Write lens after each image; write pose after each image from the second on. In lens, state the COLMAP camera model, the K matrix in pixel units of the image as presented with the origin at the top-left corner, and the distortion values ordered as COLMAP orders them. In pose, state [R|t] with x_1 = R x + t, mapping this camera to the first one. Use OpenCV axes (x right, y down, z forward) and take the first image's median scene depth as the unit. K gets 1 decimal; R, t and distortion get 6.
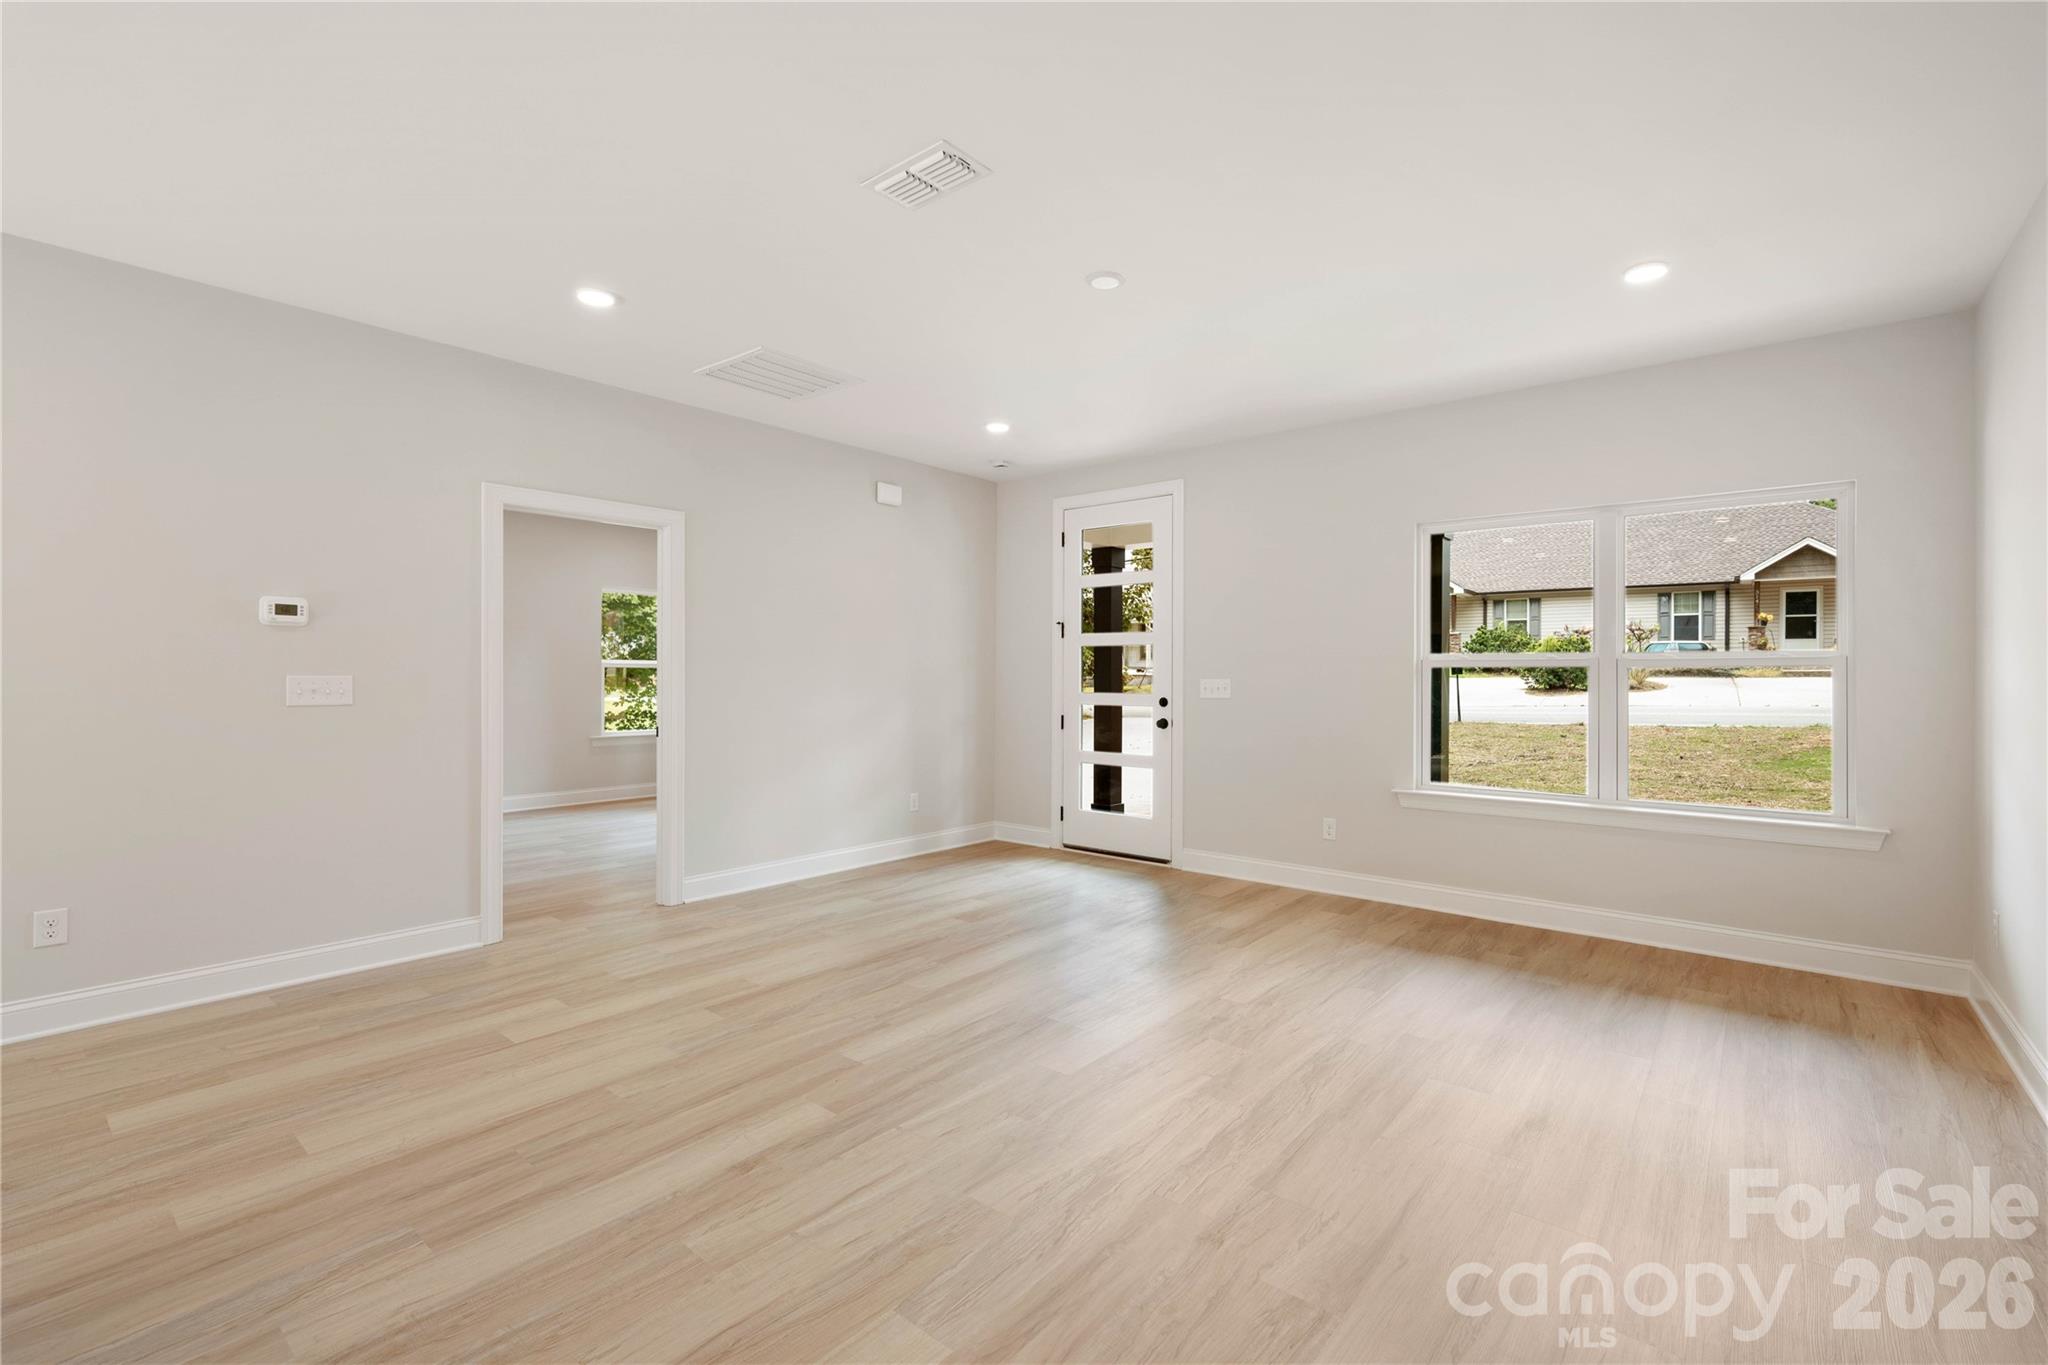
lens RADIAL K [[883.7, 0, 1029.5], [0, 883.7, 673.0], [0, 0, 1]] dist [-0.001507, -0.000244]
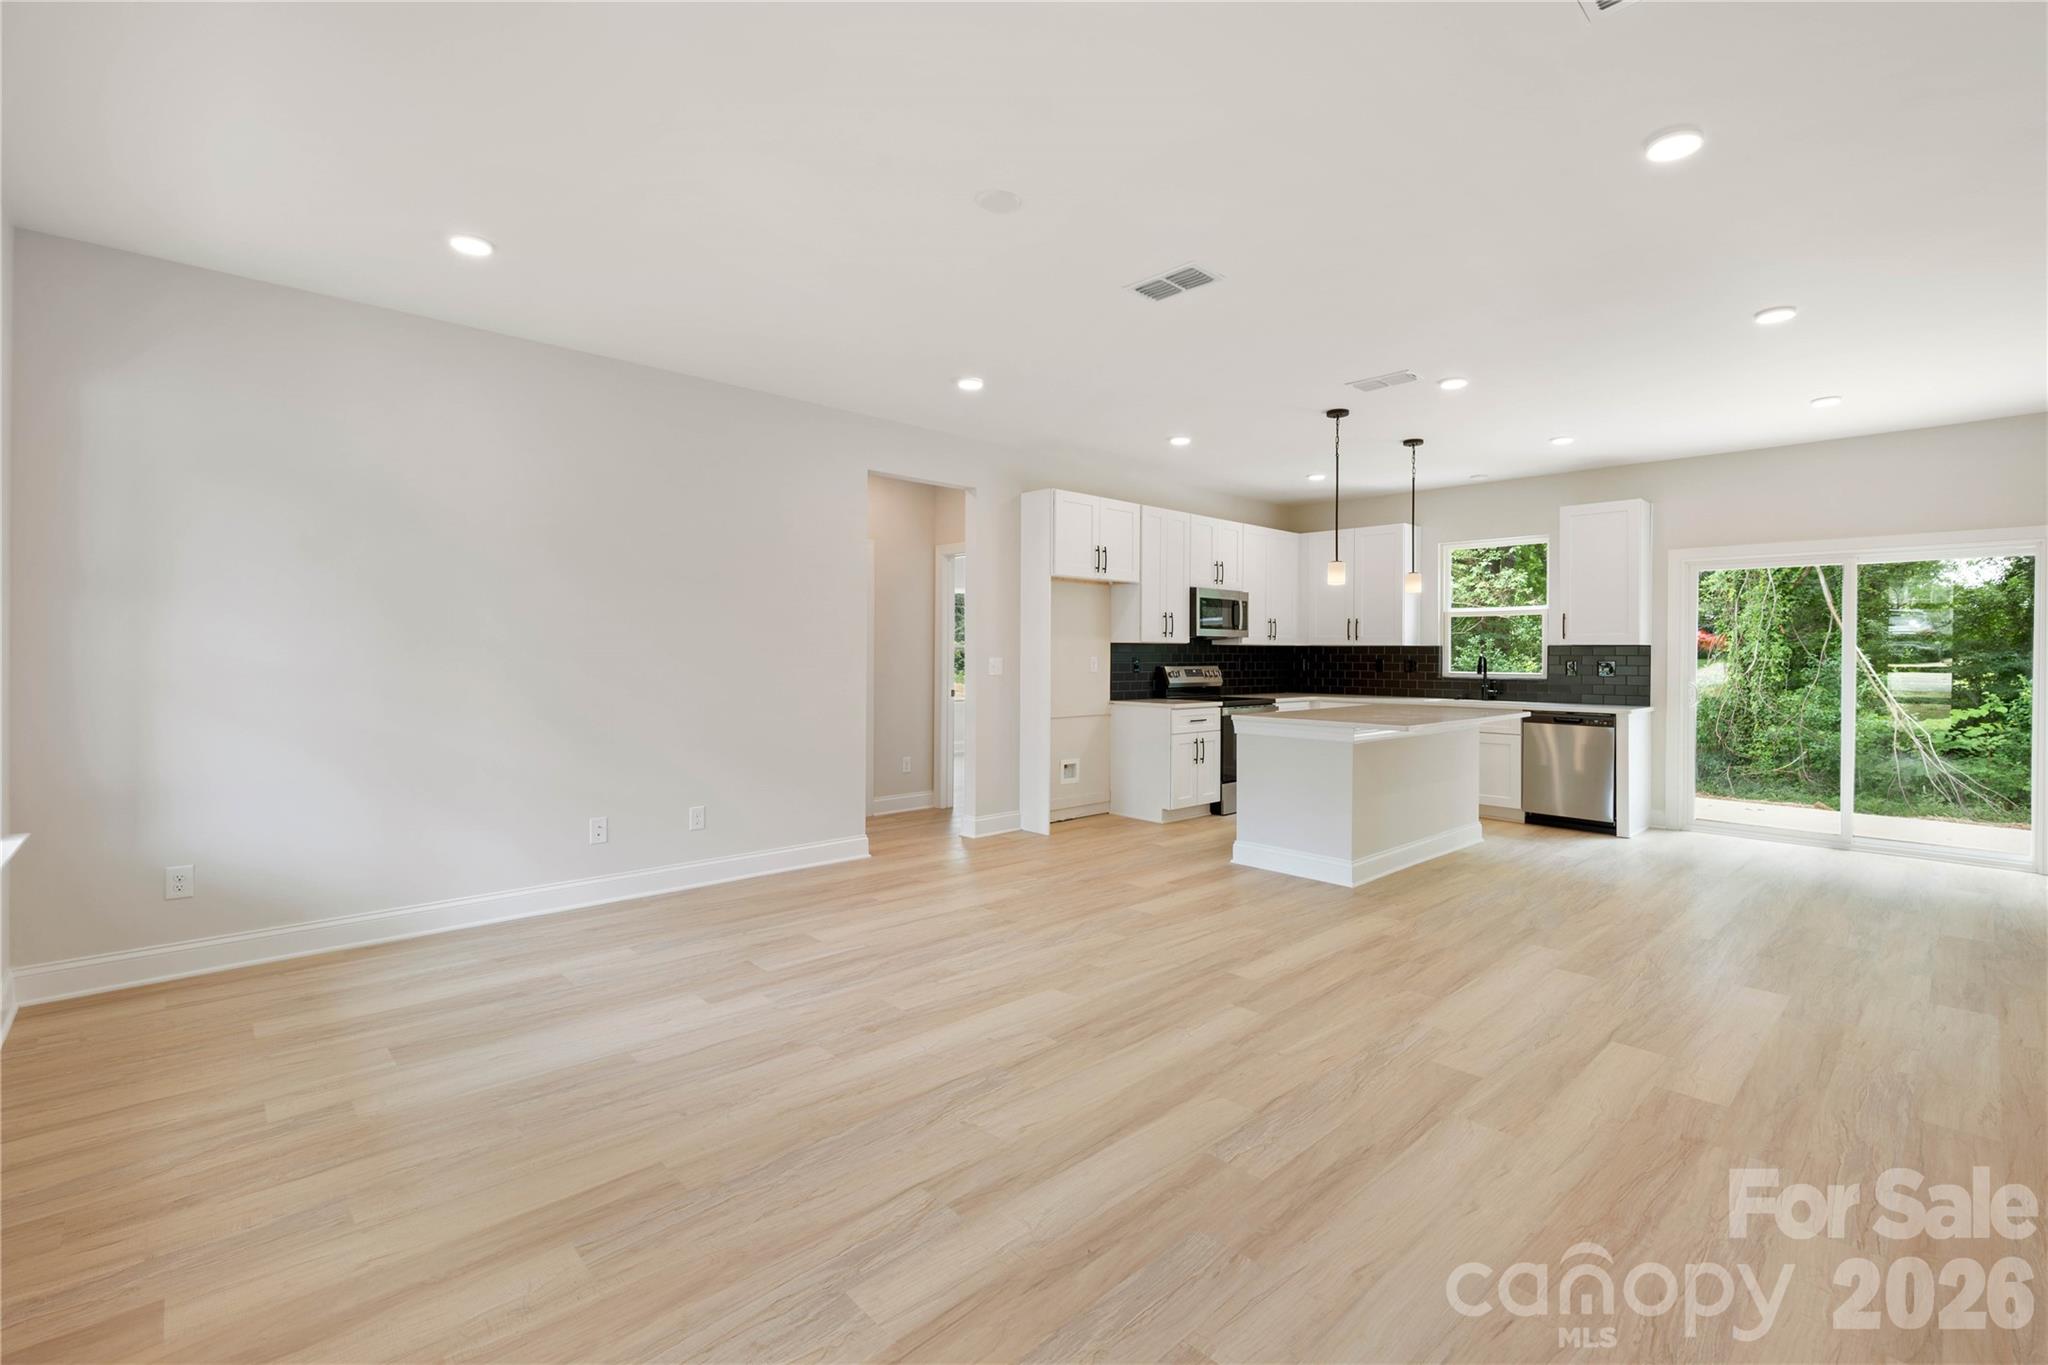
lens RADIAL K [[910.7, 0, 1026.4], [0, 910.7, 661.7], [0, 0, 1]] dist [-0.001719, -0.000201]
pose [[-0.992337, -0.011810, 0.122992, -0.057831], [-0.010894, 0.999908, 0.008119, 0.001385], [-0.123077, 0.006717, -0.992374, 1.931002]]
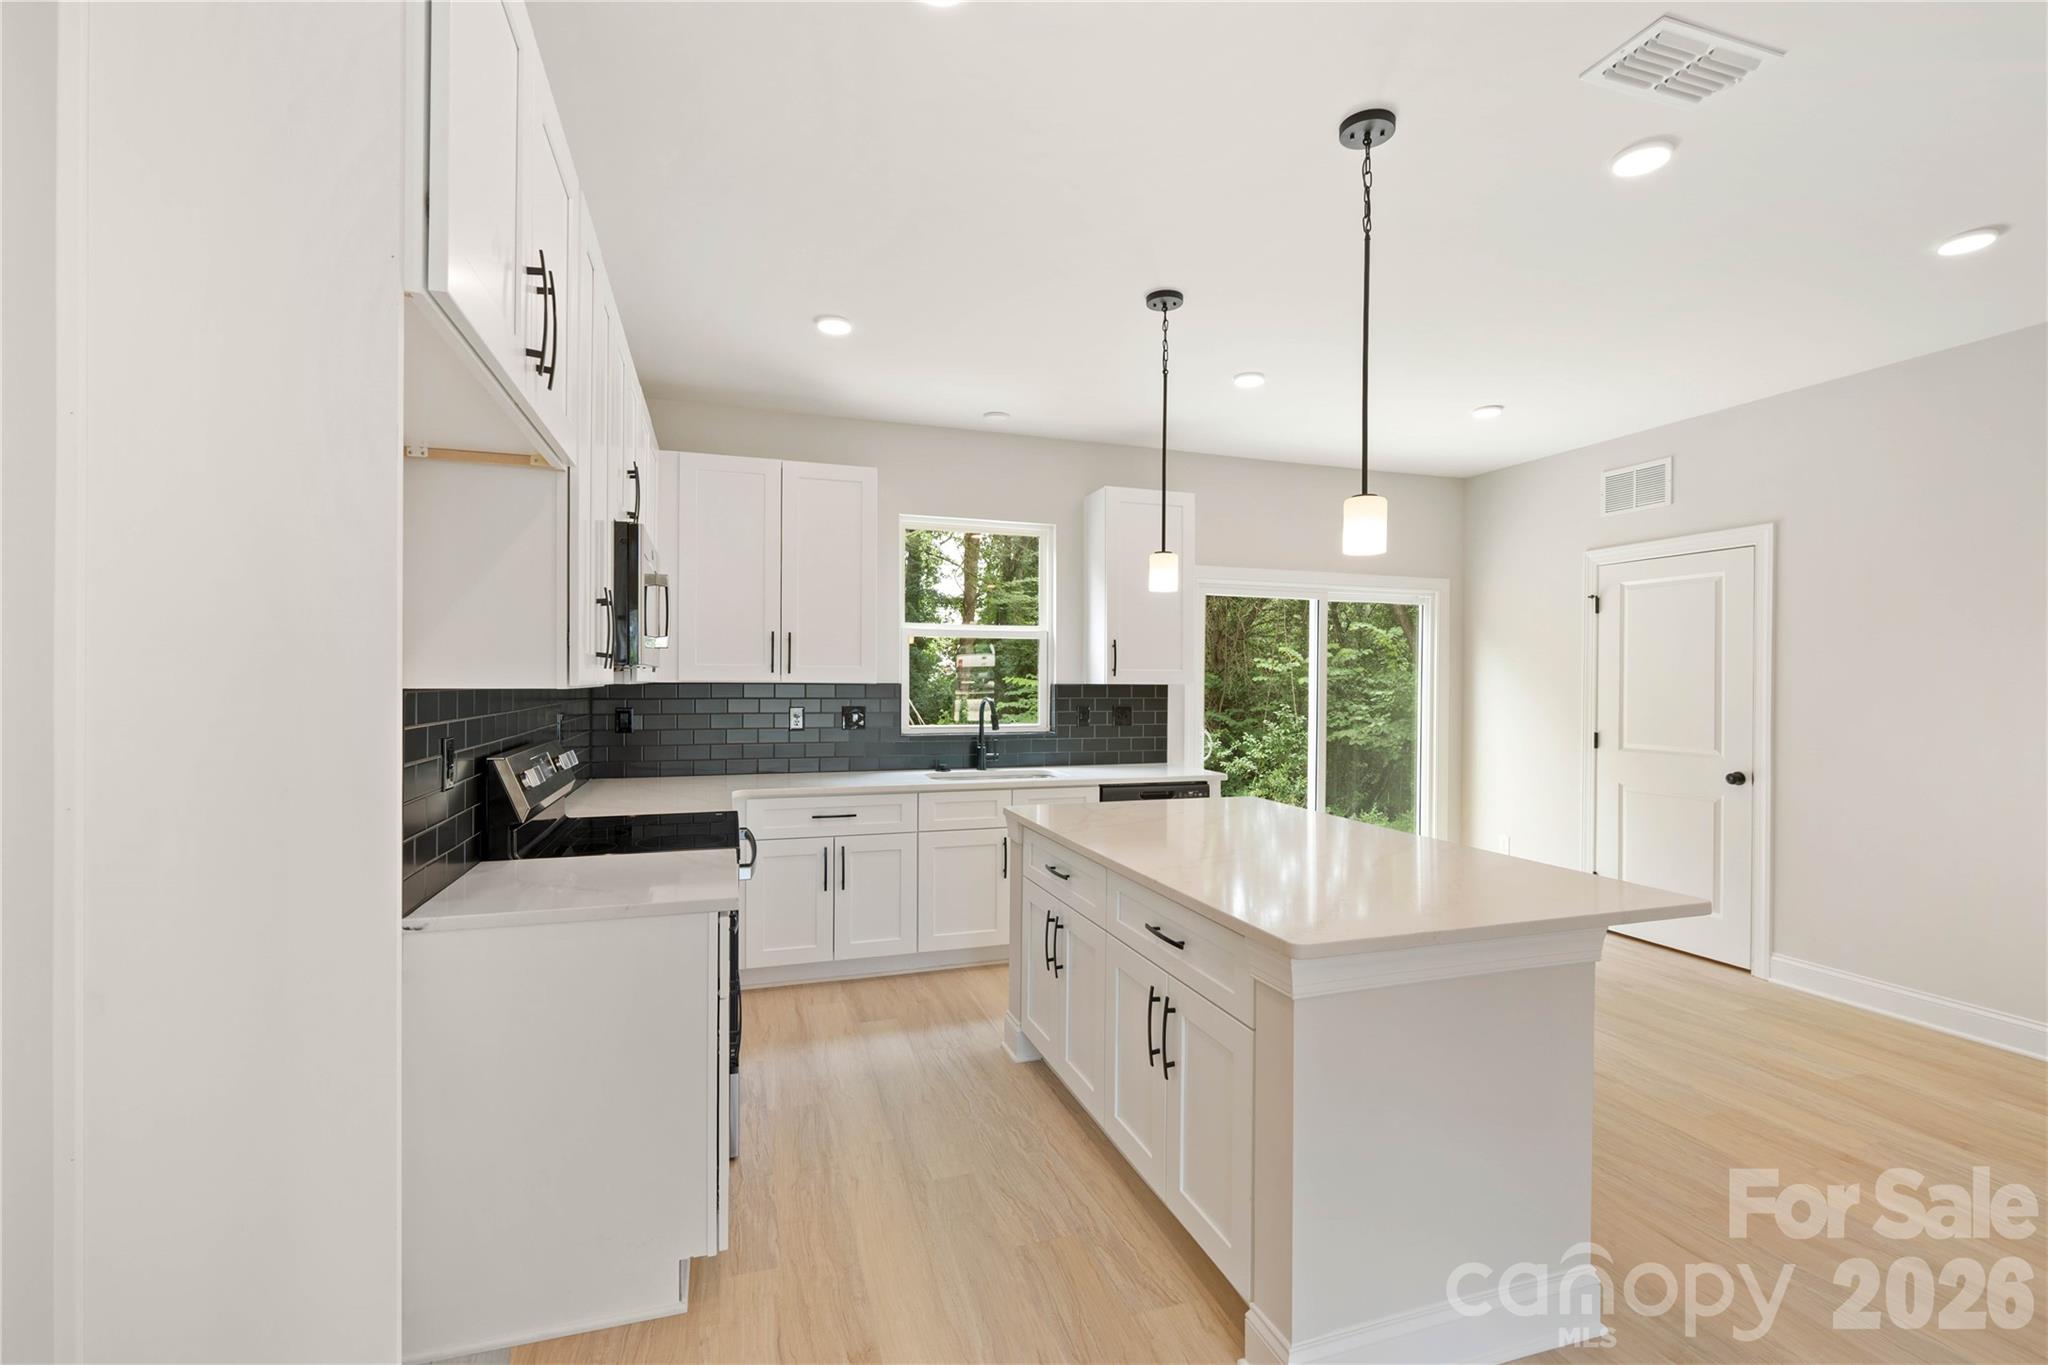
lens RADIAL K [[909.8, 0, 1036.3], [0, 909.8, 672.5], [0, 0, 1]] dist [-0.001428, -0.000385]
pose [[-0.521692, -0.013497, -0.853027, 0.291136], [-0.007571, 0.999909, -0.011190, -0.035635], [0.853101, 0.000621, -0.521746, 0.335947]]
